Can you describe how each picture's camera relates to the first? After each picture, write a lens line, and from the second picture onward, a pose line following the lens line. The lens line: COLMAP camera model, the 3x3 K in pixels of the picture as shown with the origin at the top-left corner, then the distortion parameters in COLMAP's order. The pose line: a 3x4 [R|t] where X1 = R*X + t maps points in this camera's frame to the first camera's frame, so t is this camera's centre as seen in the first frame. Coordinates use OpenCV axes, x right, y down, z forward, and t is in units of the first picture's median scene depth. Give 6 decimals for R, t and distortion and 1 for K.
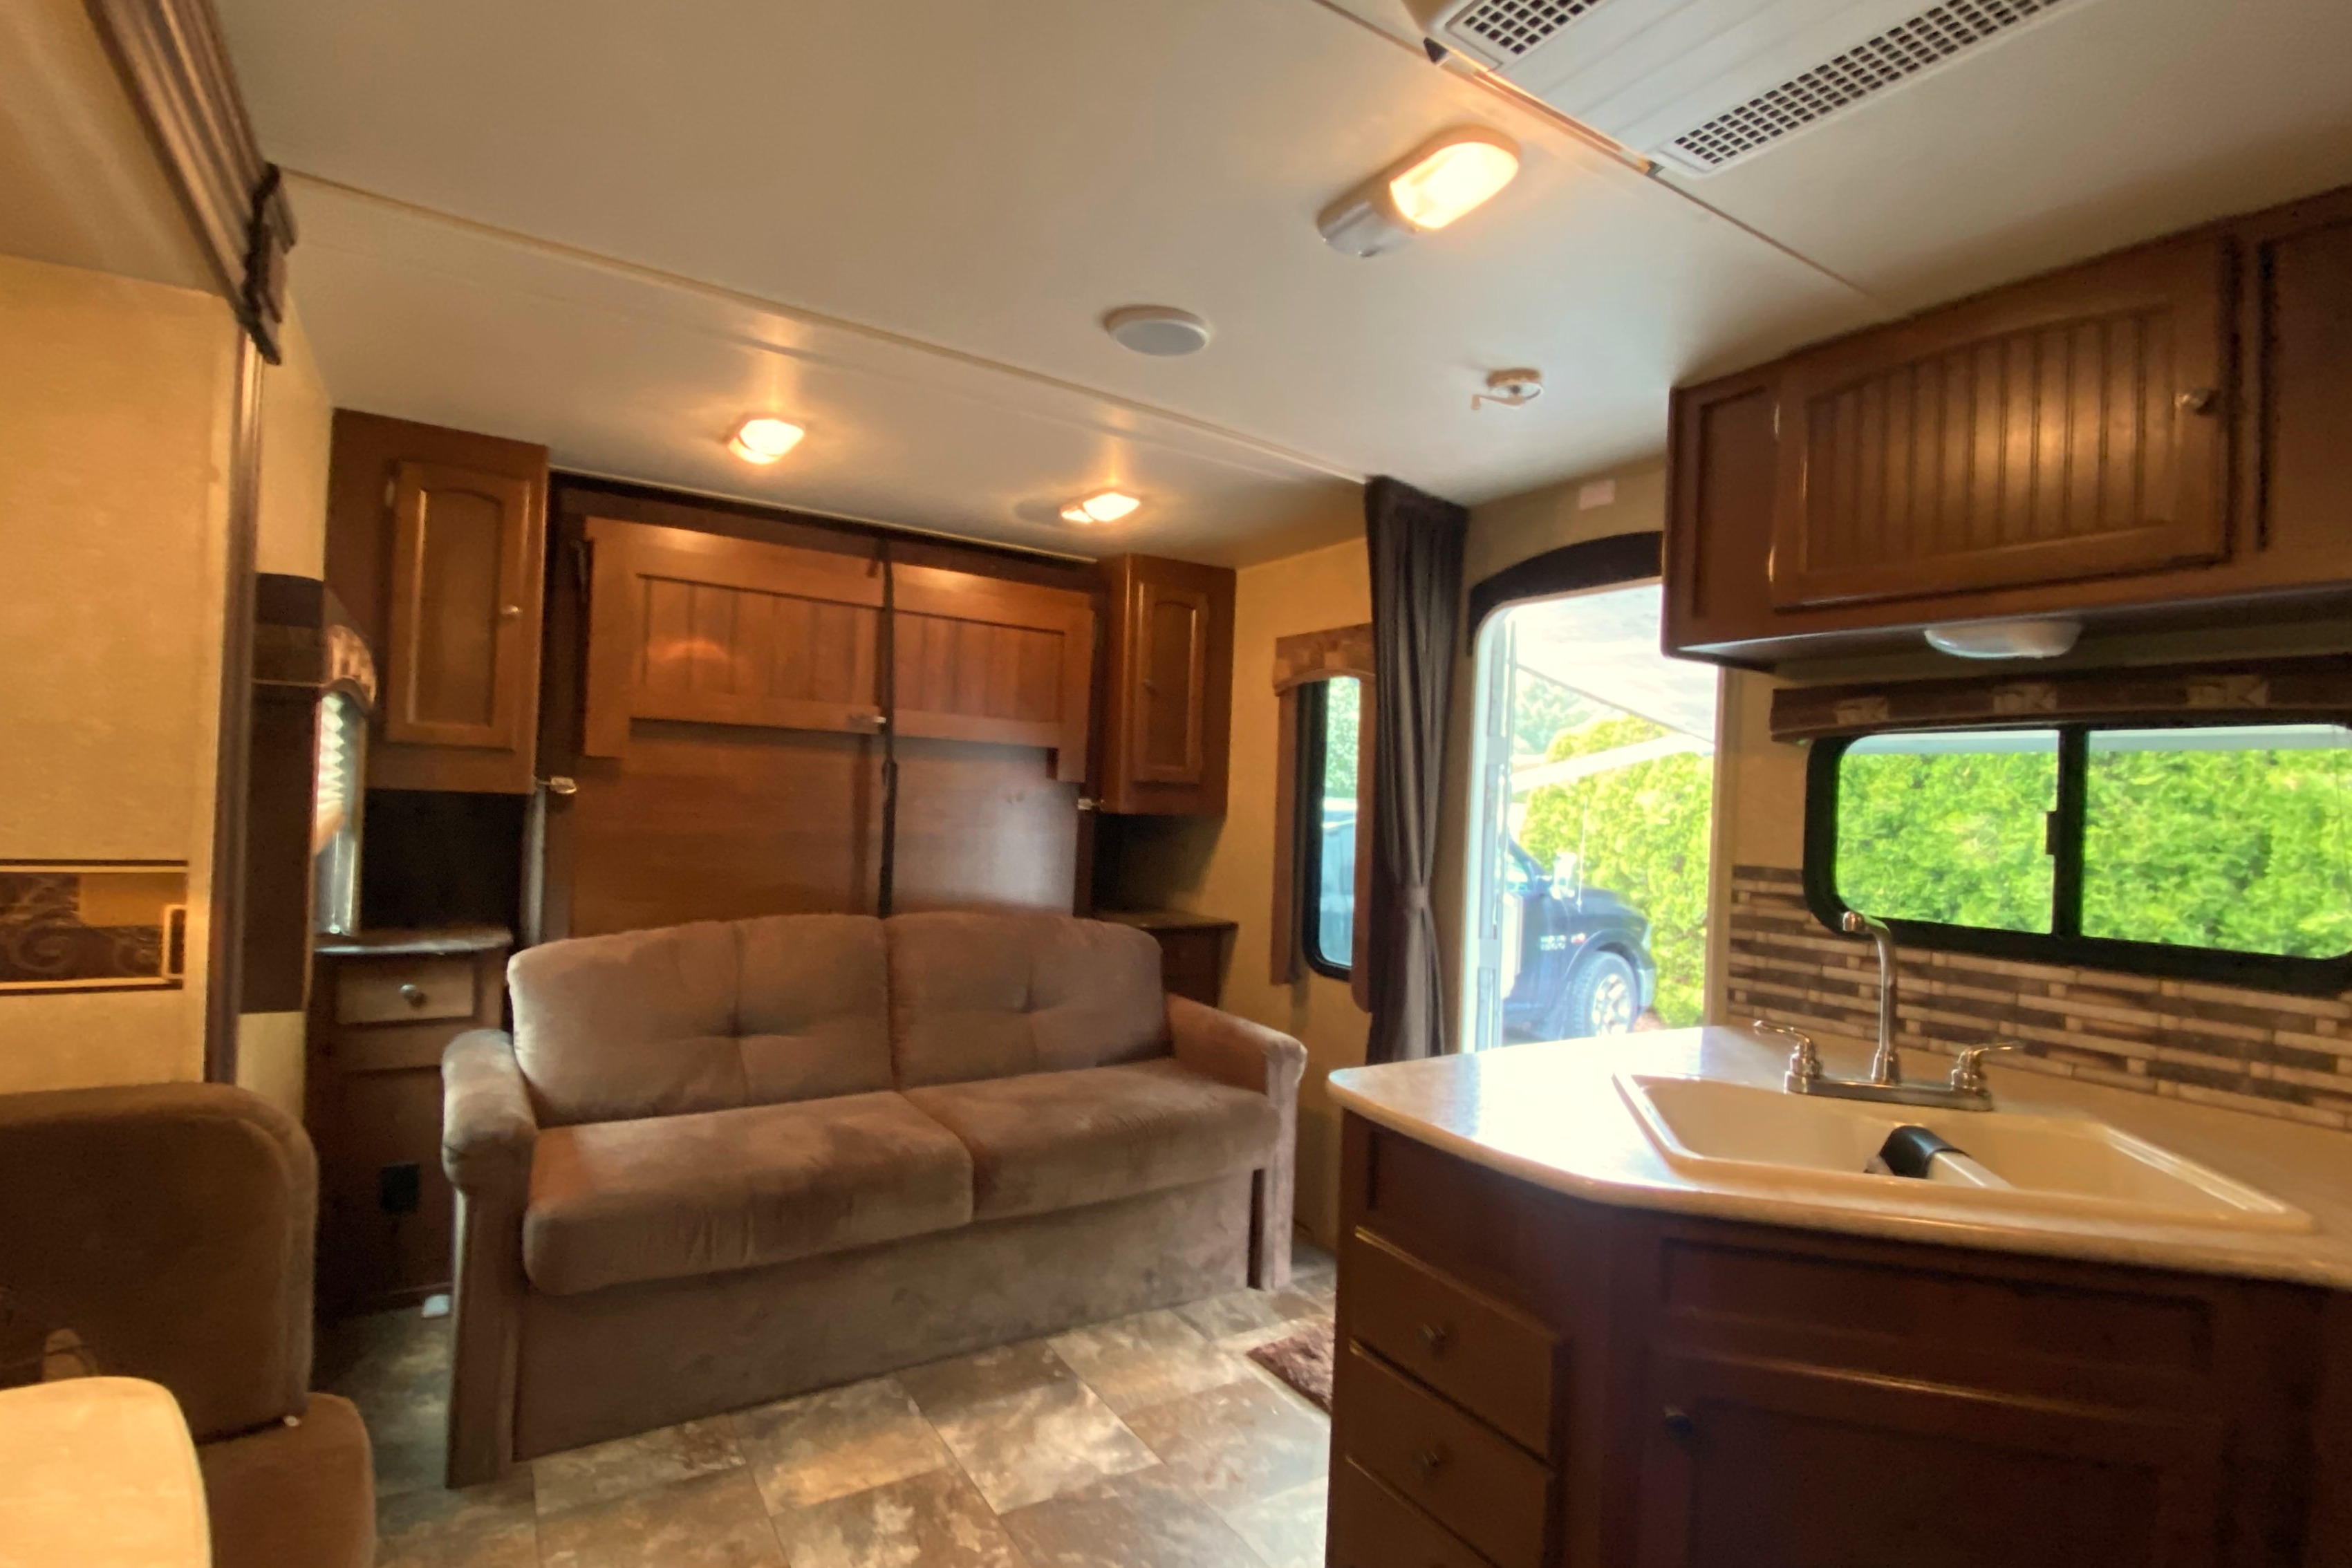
lens RADIAL K [[1120.4, 0, 1154.3], [0, 1120.4, 779.2], [0, 0, 1]] dist [-0.033024, 0.001916]
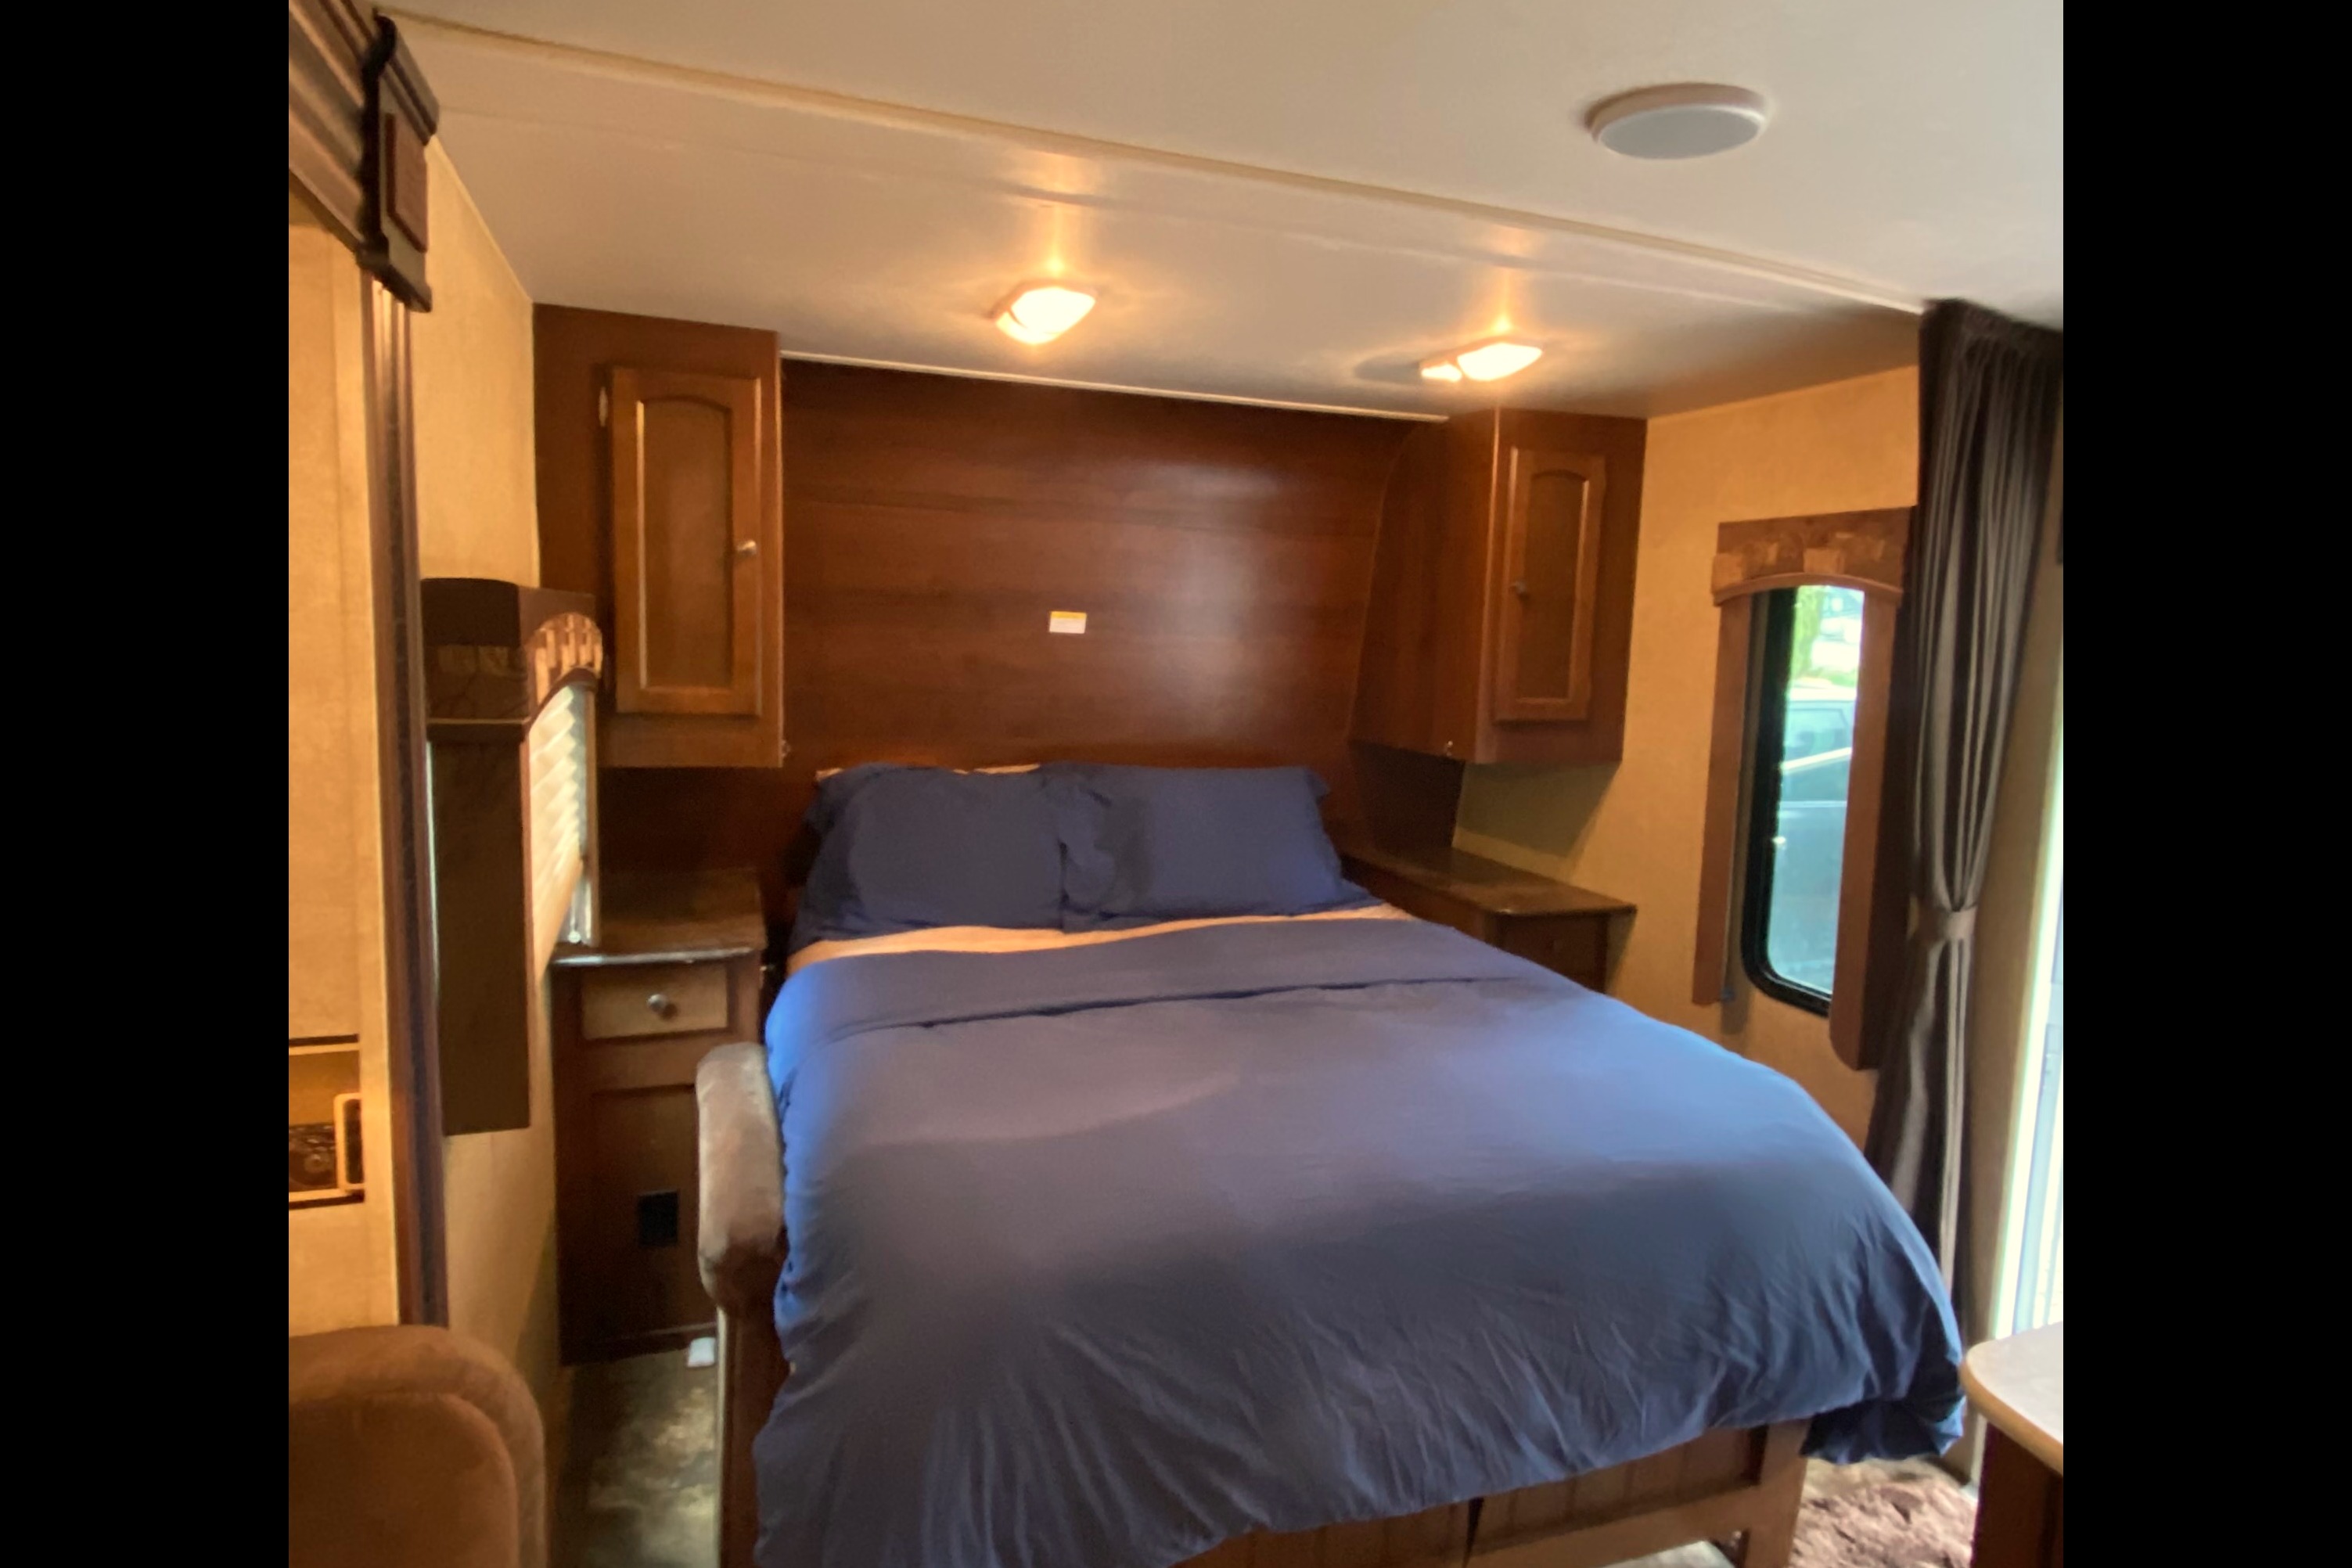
lens RADIAL K [[1266.1, 0, 1118.2], [0, 1266.1, 777.5], [0, 0, 1]] dist [-0.001508, -0.015207]
pose [[0.969048, 0.017032, -0.246285, -0.092333], [0.012688, 0.992863, 0.118586, -0.101752], [0.246547, -0.118040, 0.961915, 0.168518]]
